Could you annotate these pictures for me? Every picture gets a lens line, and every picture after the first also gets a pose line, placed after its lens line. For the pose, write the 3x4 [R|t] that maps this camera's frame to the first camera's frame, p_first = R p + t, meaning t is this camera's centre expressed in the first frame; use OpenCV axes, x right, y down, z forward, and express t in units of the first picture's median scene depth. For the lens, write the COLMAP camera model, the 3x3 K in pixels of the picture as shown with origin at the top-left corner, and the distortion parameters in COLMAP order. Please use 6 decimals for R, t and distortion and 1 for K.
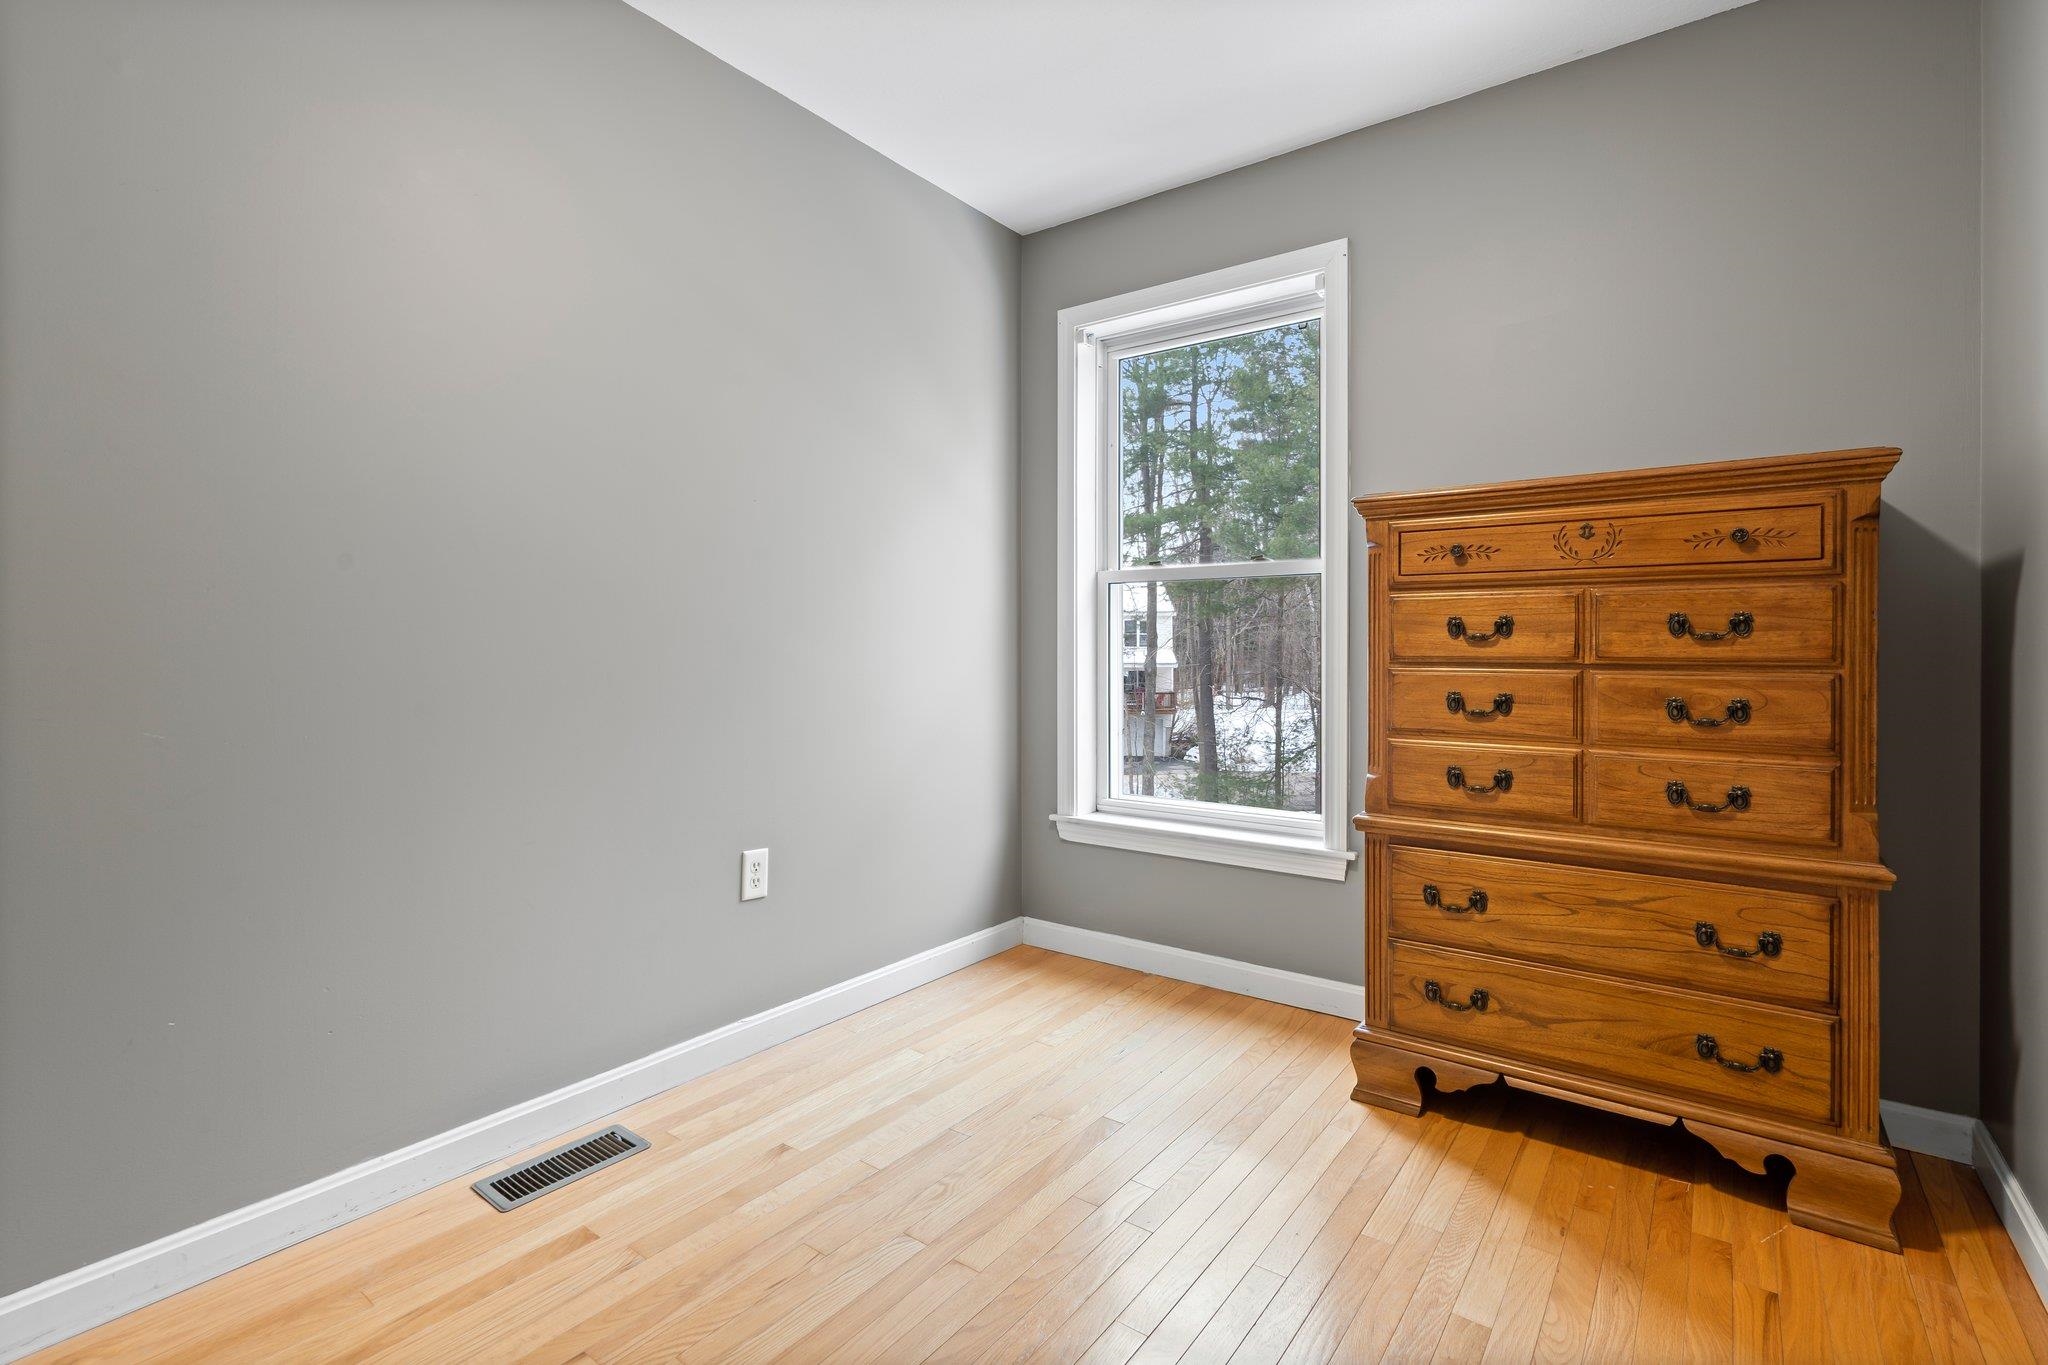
lens RADIAL K [[970.1, 0, 986.2], [0, 970.1, 642.0], [0, 0, 1]] dist [0.000999, 0.000322]
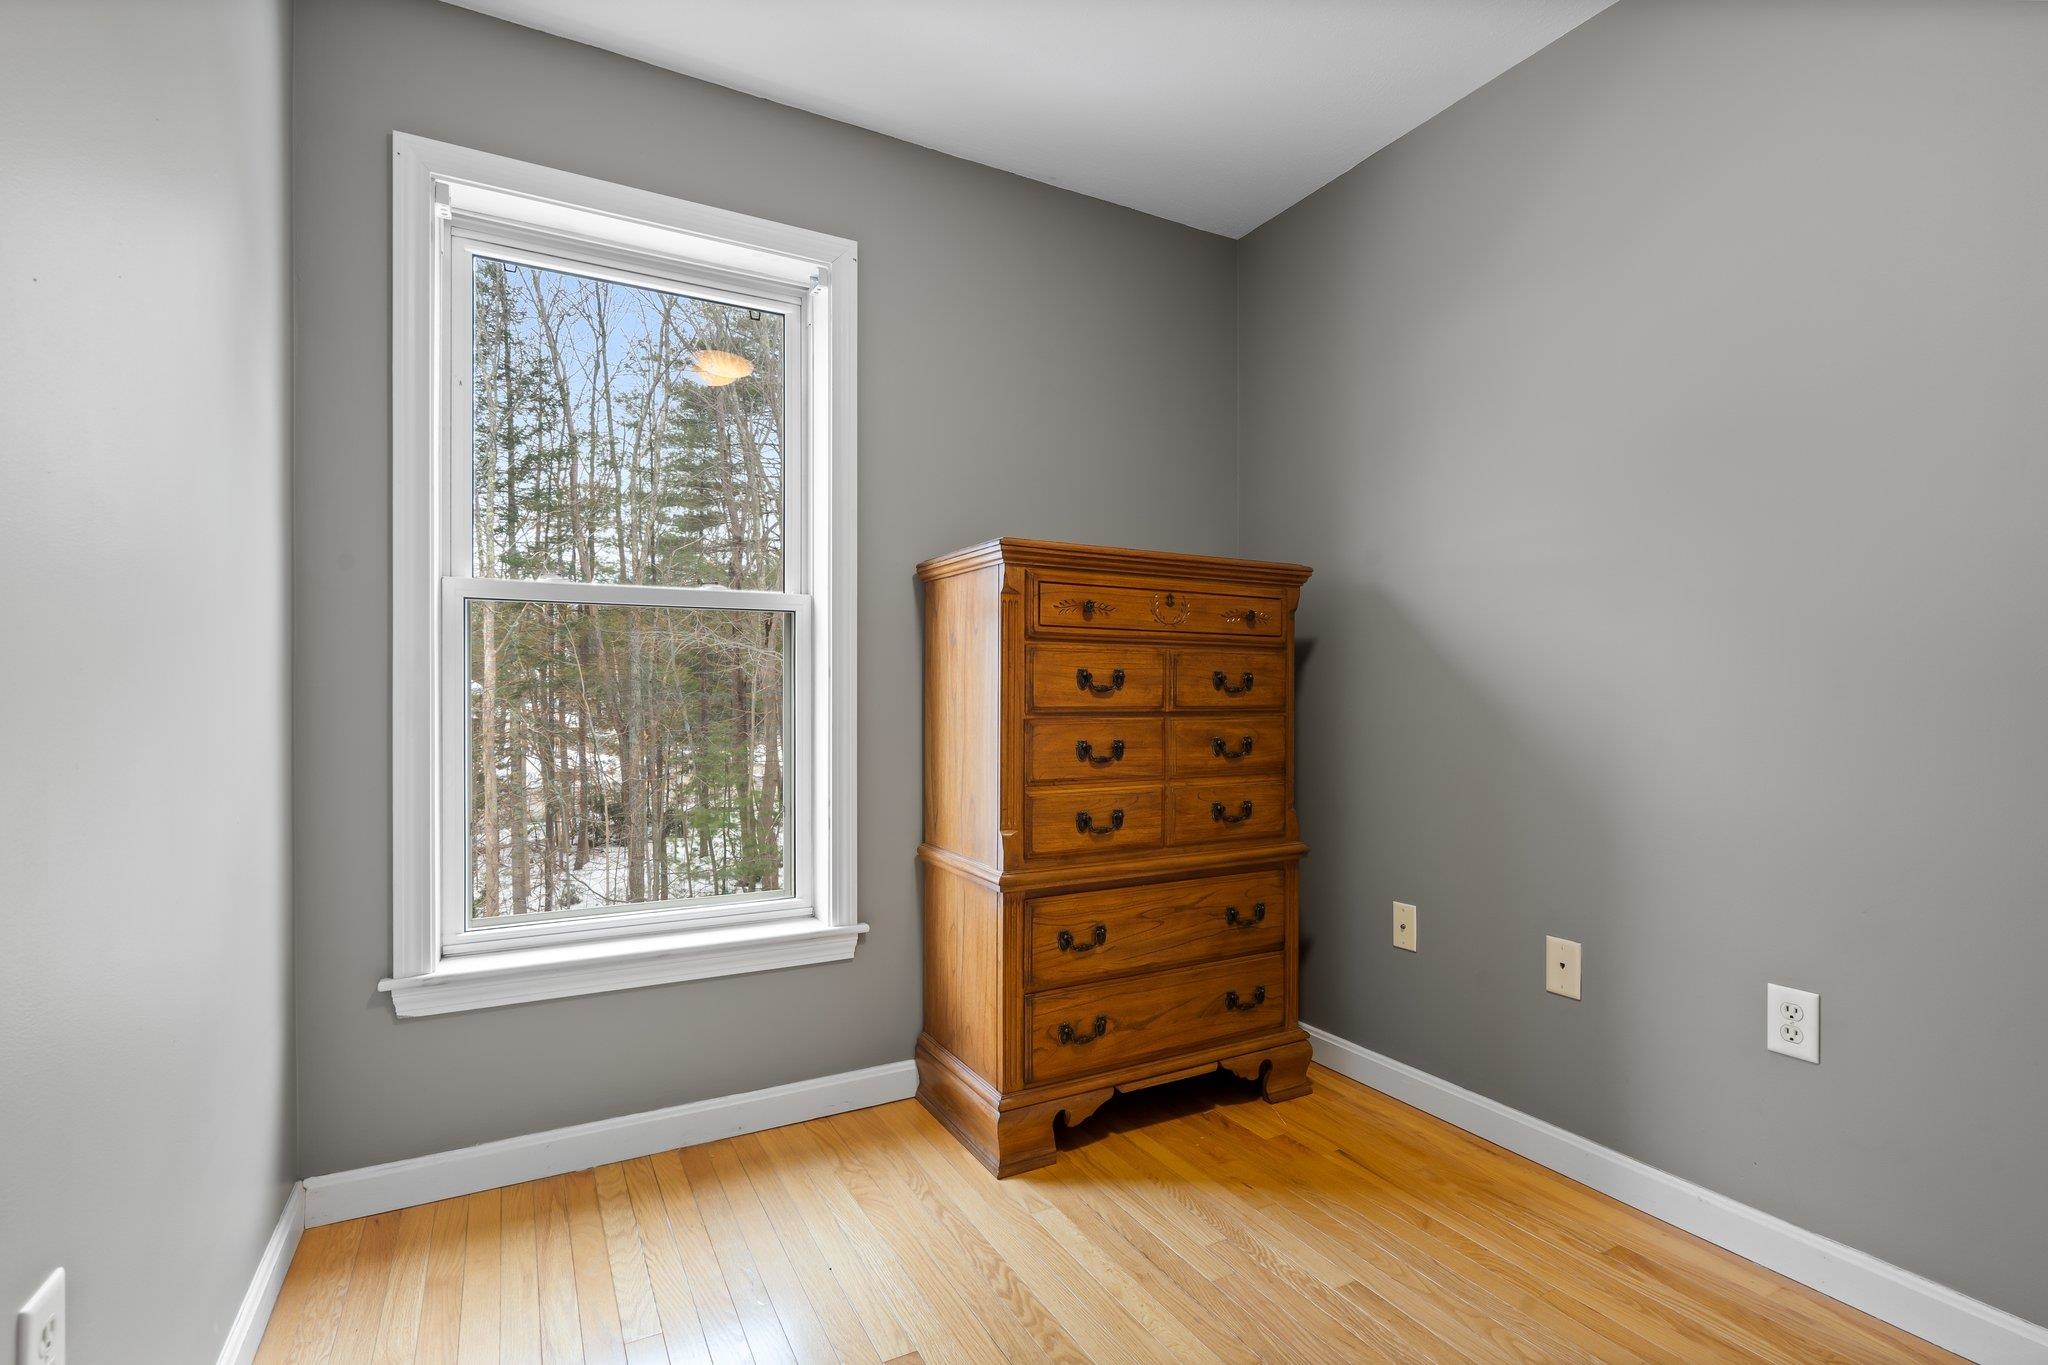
lens RADIAL K [[949.9, 0, 1032.1], [0, 949.9, 695.3], [0, 0, 1]] dist [-0.009217, -0.000113]
pose [[0.388632, 0.000725, 0.921393, -0.508368], [-0.006462, 0.999977, 0.001939, 0.001031], [-0.921370, -0.006708, 0.388628, 0.688891]]
